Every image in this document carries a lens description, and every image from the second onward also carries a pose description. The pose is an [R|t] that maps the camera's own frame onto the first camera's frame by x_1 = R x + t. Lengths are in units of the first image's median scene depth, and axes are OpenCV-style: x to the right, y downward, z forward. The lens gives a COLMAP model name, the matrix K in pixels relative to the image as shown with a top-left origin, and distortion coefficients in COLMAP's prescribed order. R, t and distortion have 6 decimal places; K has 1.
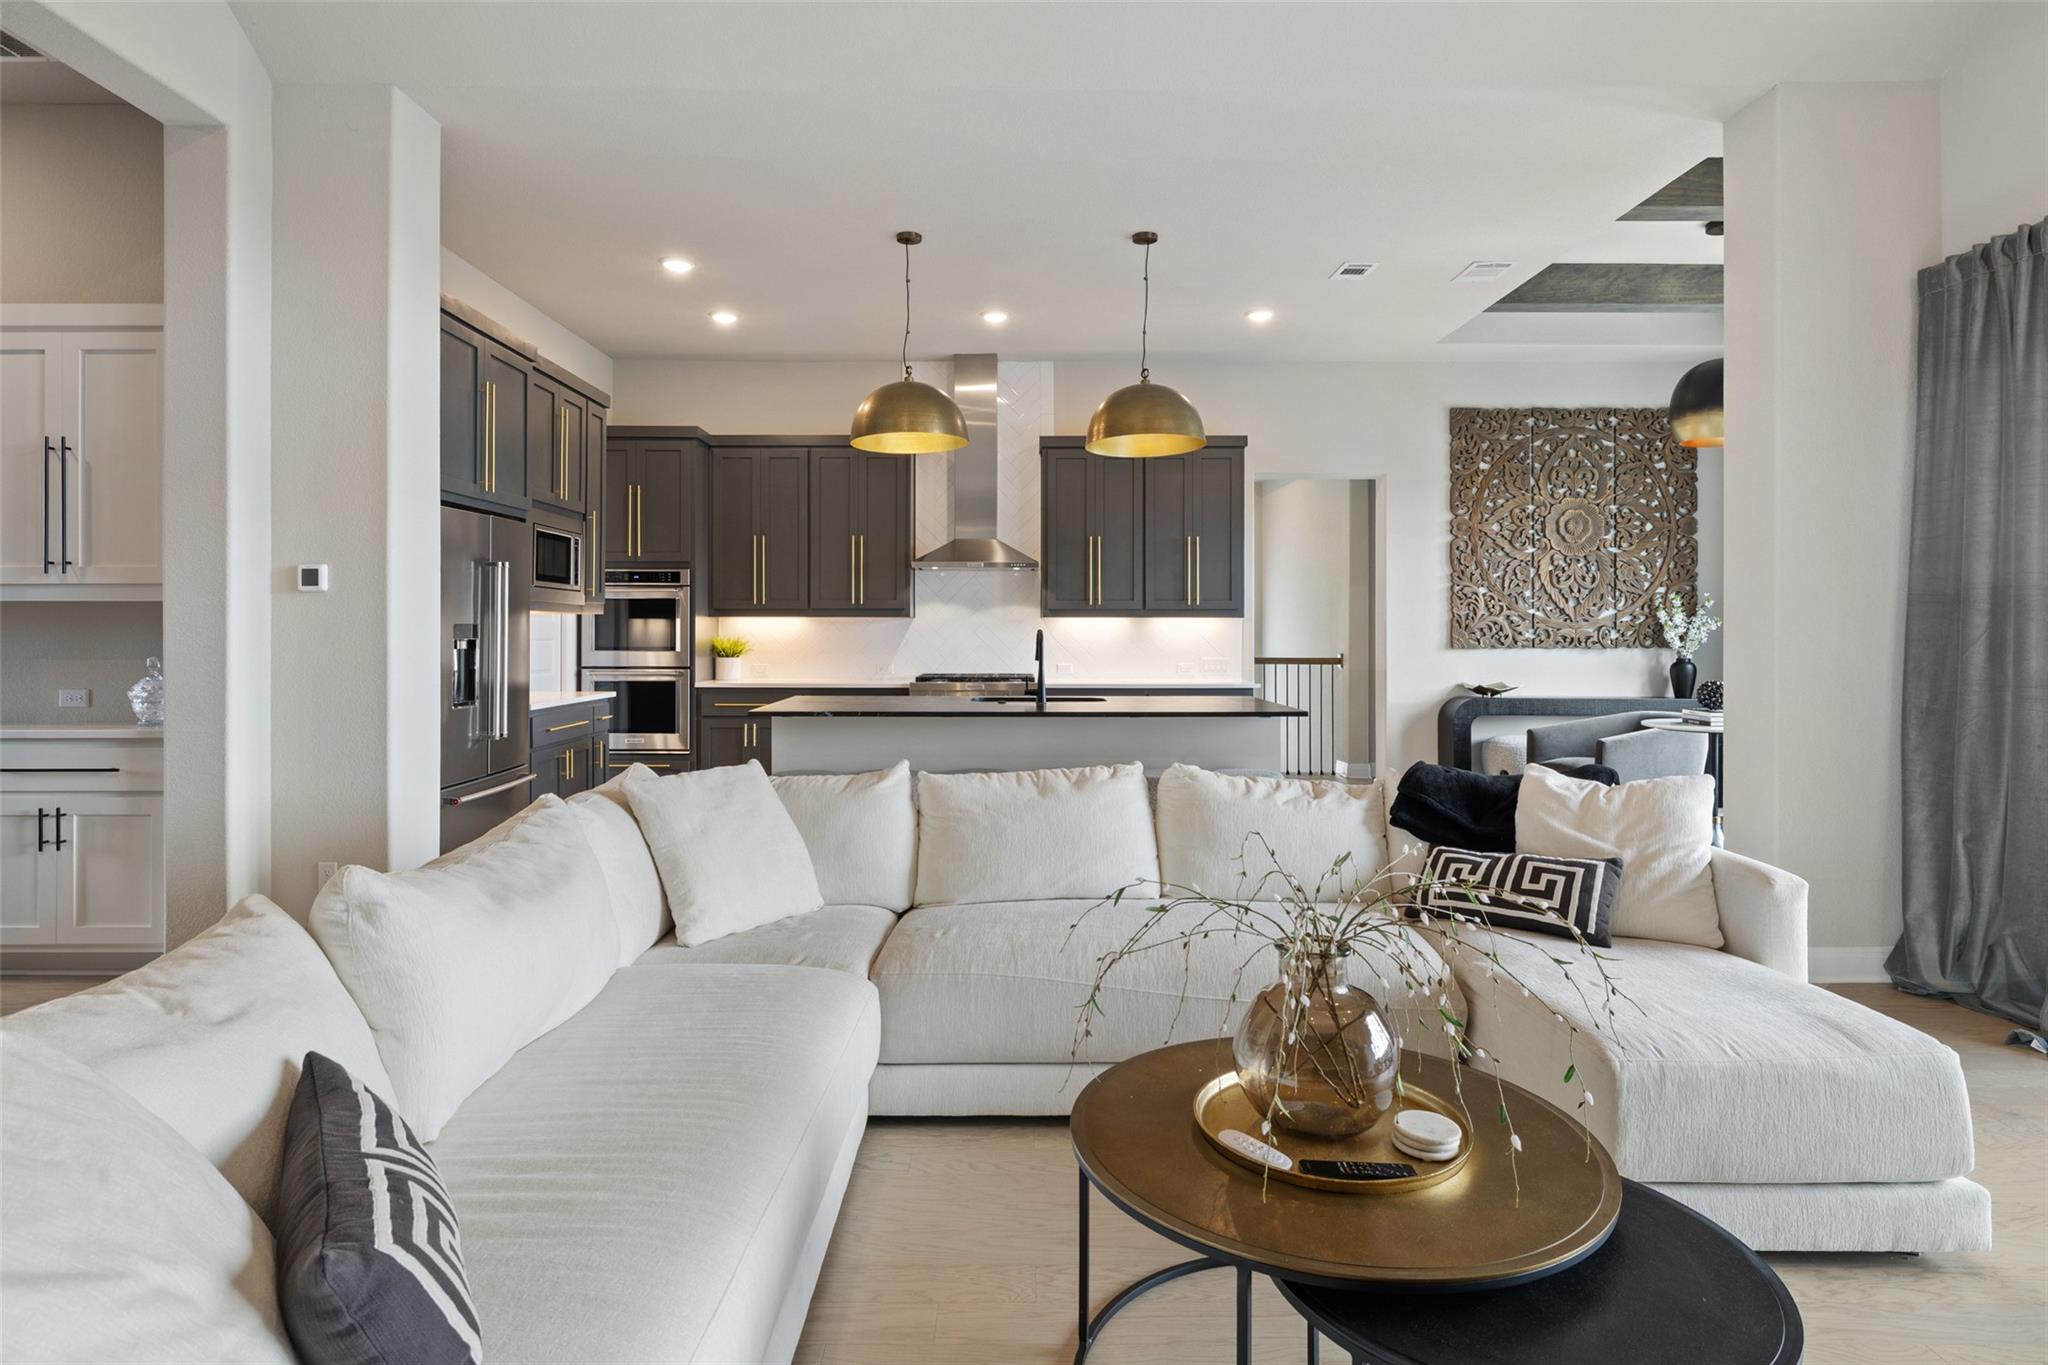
lens RADIAL K [[1155.7, 0, 842.5], [0, 1155.7, 630.4], [0, 0, 1]] dist [-0.001142, 0.001251]
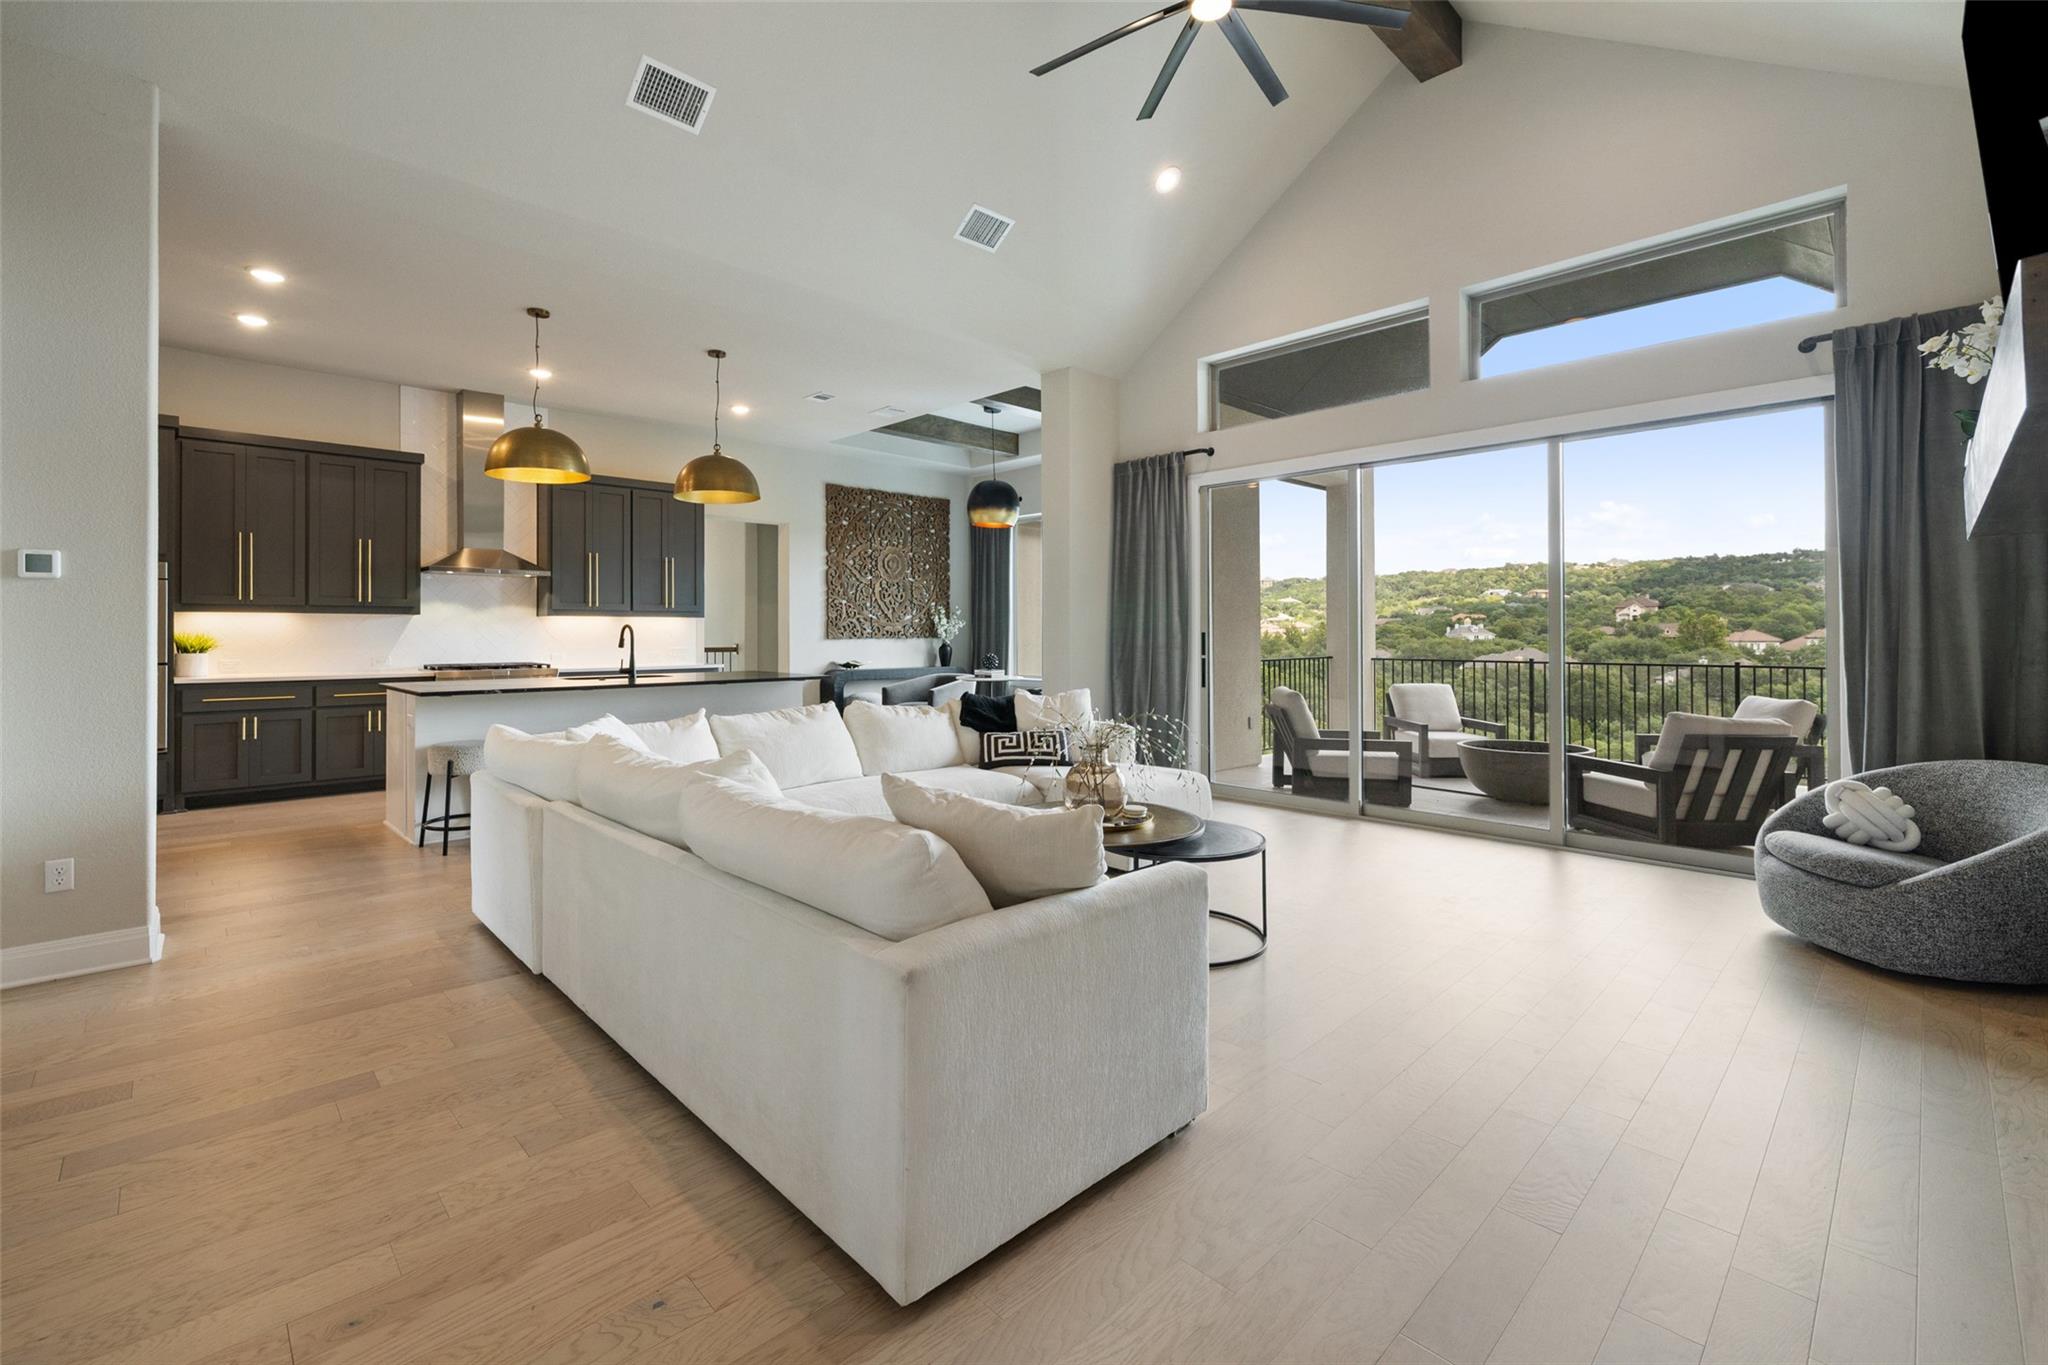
lens RADIAL K [[886.6, 0, 1014.0], [0, 886.6, 628.0], [0, 0, 1]] dist [-0.000278, 0.000061]
pose [[0.718087, 0.001358, 0.695952, -0.122580], [-0.000474, 0.999999, -0.001462, 0.002631], [-0.695953, 0.000720, 0.718087, -0.027544]]
